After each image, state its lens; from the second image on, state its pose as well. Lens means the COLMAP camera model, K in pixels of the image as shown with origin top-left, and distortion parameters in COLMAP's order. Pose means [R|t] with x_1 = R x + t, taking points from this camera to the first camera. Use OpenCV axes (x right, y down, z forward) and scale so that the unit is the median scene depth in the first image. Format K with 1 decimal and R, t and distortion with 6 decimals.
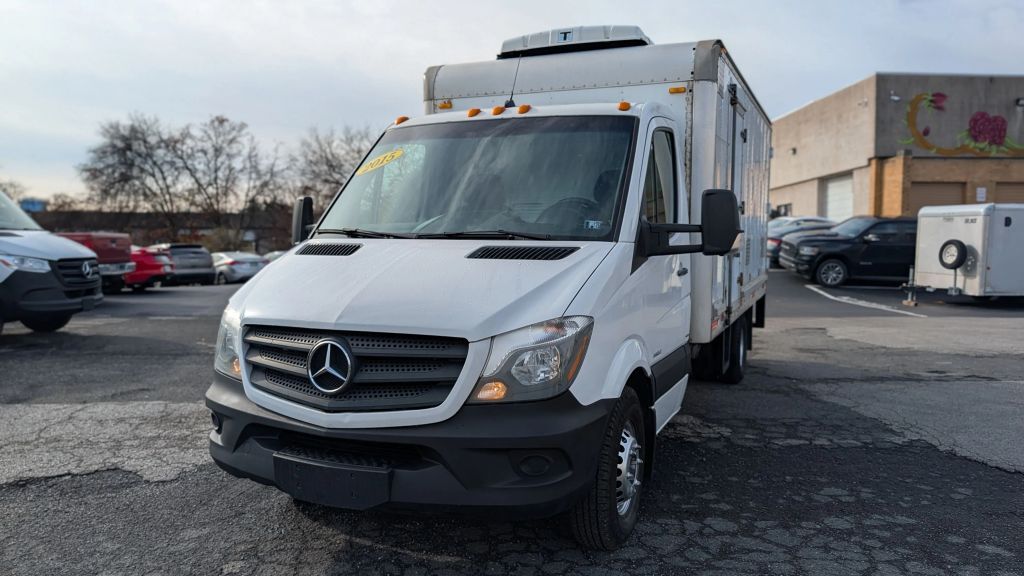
lens RADIAL K [[795.9, 0, 512.0], [0, 795.9, 288.0], [0, 0, 1]] dist [0.001872, -0.000231]
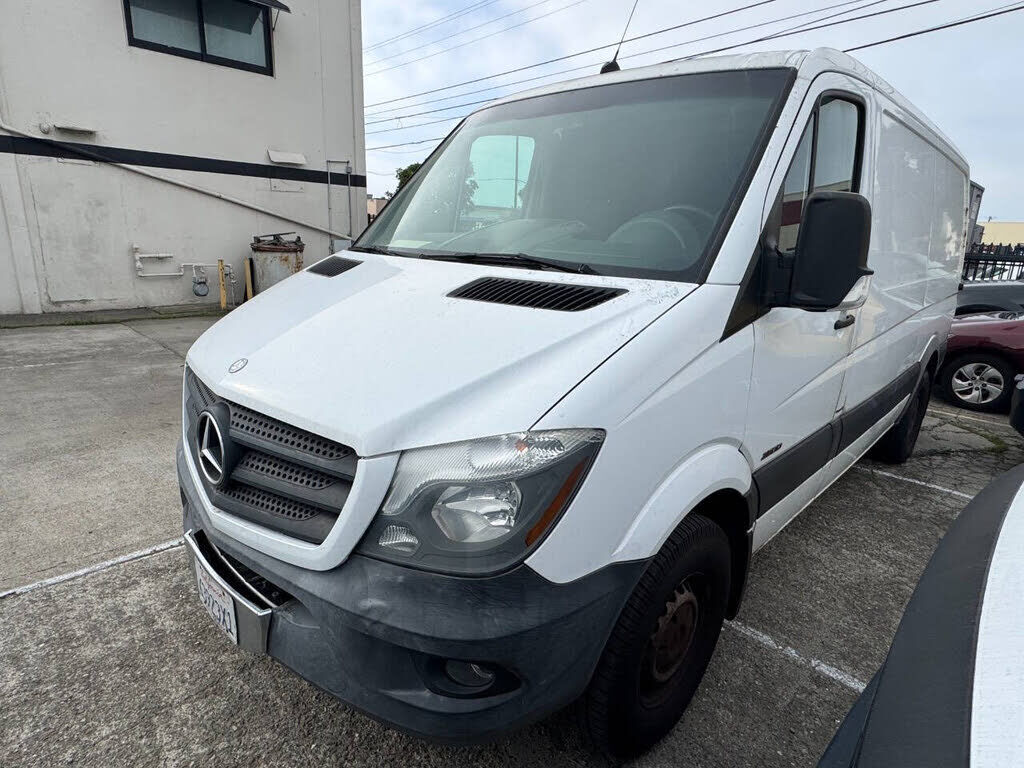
lens RADIAL K [[615.6, 0, 483.1], [0, 615.6, 396.9], [0, 0, 1]] dist [-0.042187, 0.000029]
pose [[0.926960, 0.128592, -0.352433, 0.173867], [-0.057300, 0.976927, 0.205741, -0.068283], [0.370758, -0.170519, 0.912941, 0.596283]]
